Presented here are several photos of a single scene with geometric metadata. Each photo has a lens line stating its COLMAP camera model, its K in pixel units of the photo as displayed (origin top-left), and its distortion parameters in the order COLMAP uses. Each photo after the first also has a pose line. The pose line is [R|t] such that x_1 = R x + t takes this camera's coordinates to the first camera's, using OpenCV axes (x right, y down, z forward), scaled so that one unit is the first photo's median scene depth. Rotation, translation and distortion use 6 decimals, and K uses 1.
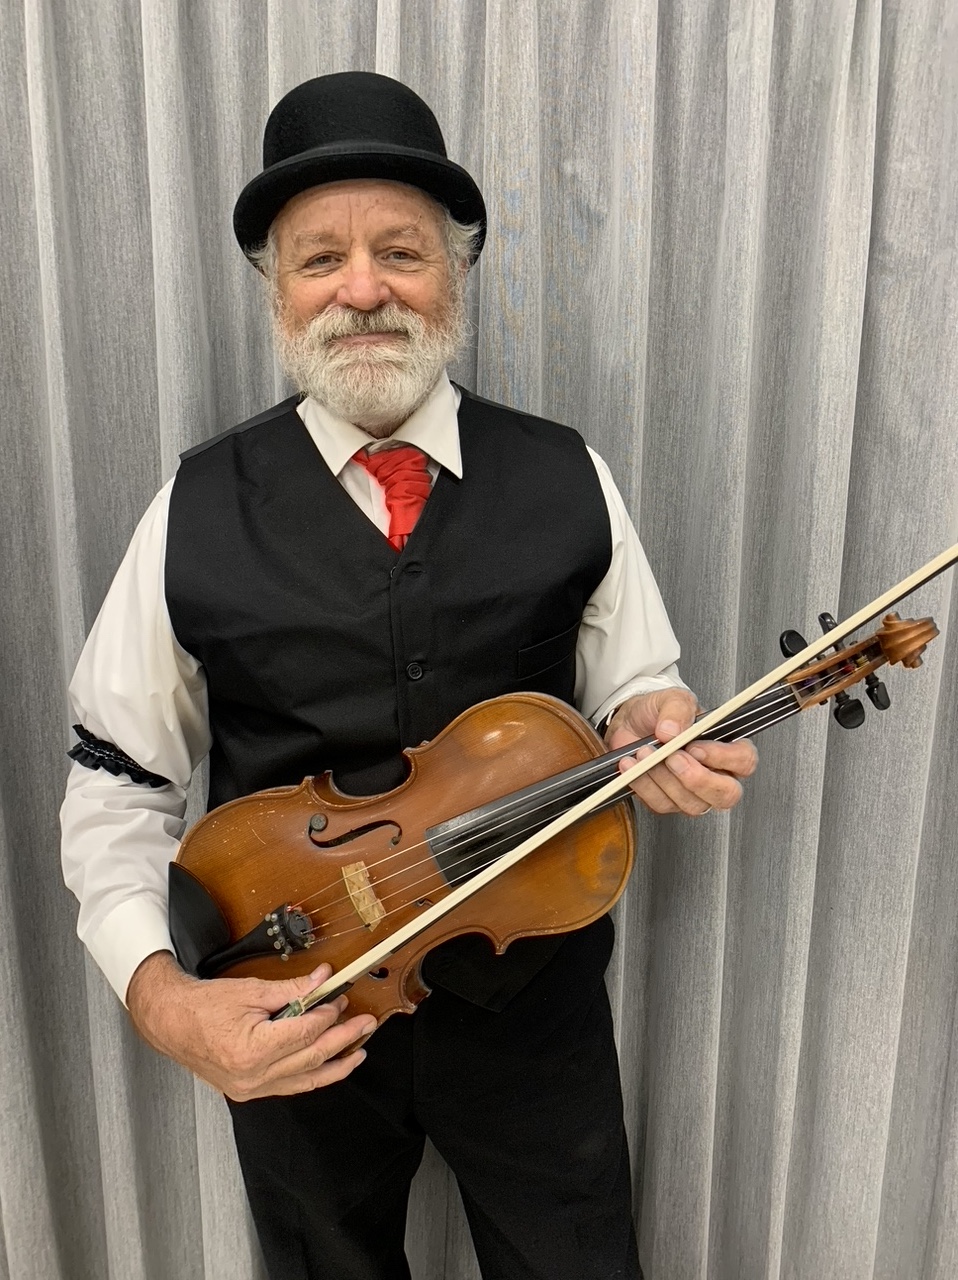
lens RADIAL K [[983.3, 0, 459.8], [0, 983.3, 621.6], [0, 0, 1]] dist [0.000930, -0.003526]
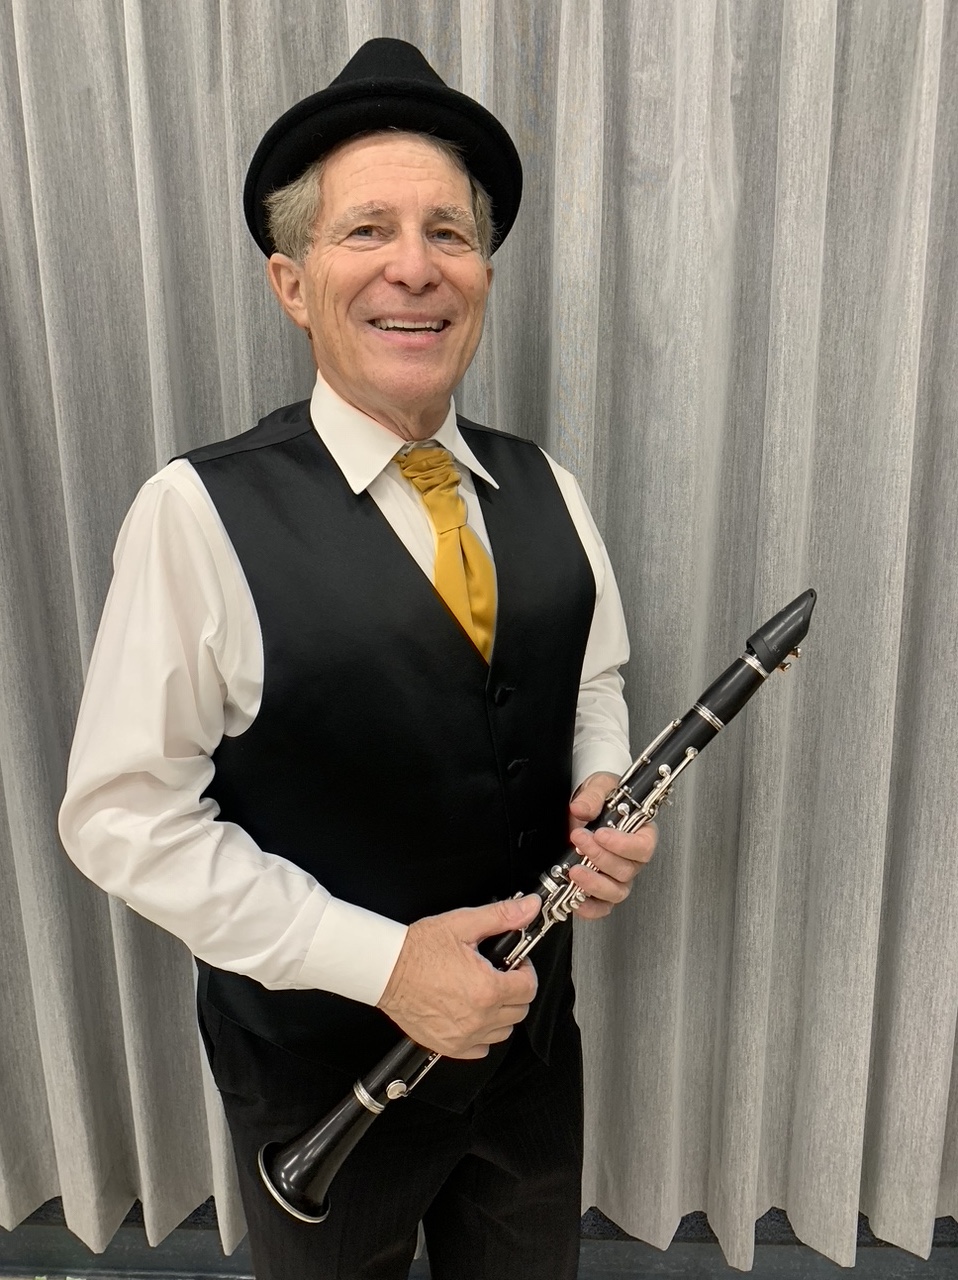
lens RADIAL K [[983.3, 0, 476.2], [0, 983.3, 628.5], [0, 0, 1]] dist [0.000930, -0.003526]
pose [[0.999280, -0.011229, -0.036248, 0.299231], [0.012894, 0.998857, 0.046030, 0.057312], [0.035690, -0.046464, 0.998282, -0.046606]]
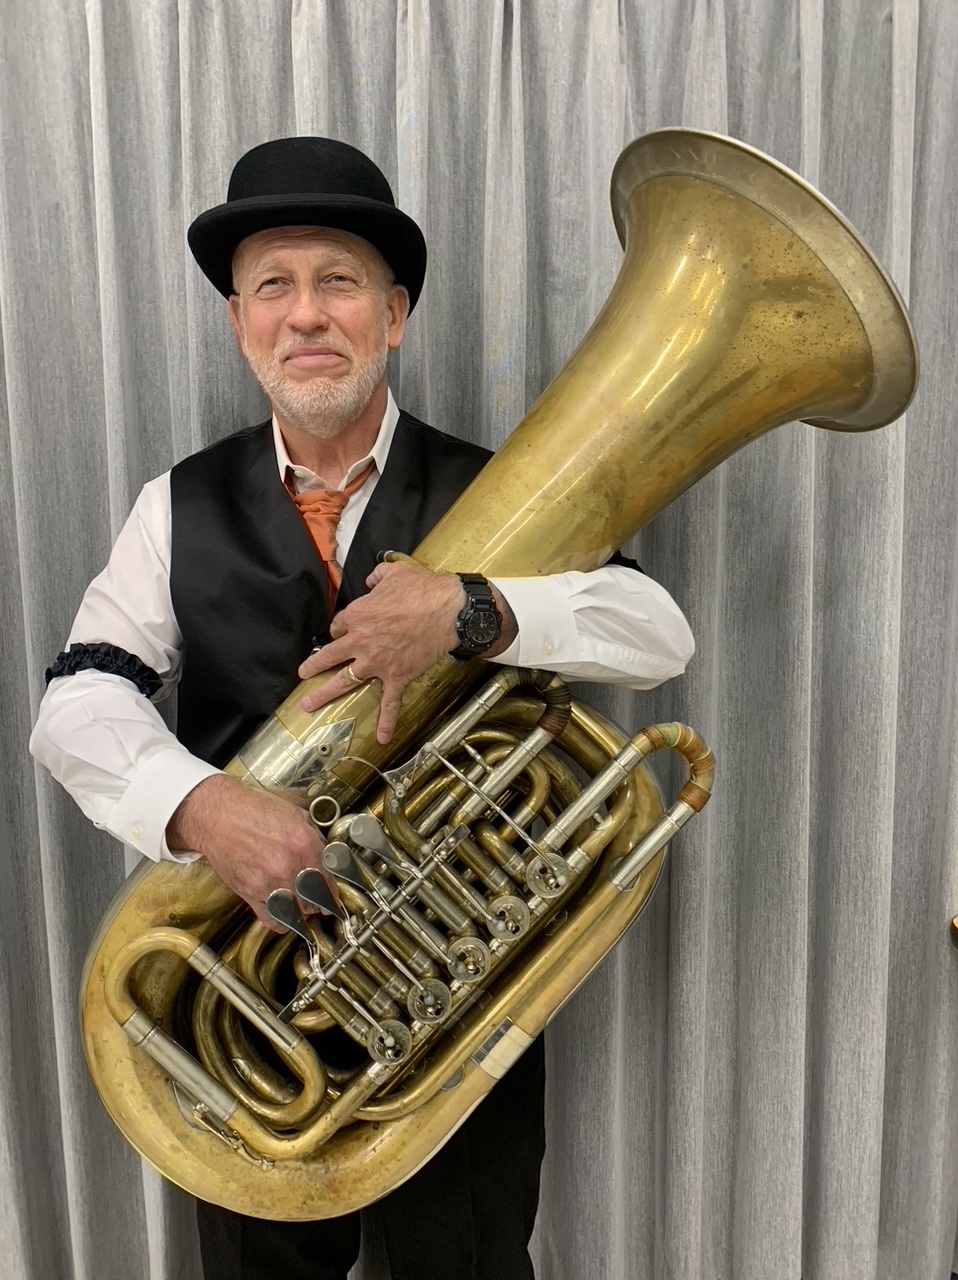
lens RADIAL K [[983.3, 0, 470.8], [0, 983.3, 622.3], [0, 0, 1]] dist [0.000930, -0.003526]
pose [[0.999587, -0.021869, 0.018669, 0.303488], [0.022853, 0.998267, -0.054237, 0.083269], [-0.017450, 0.054641, 0.998354, -0.109955]]
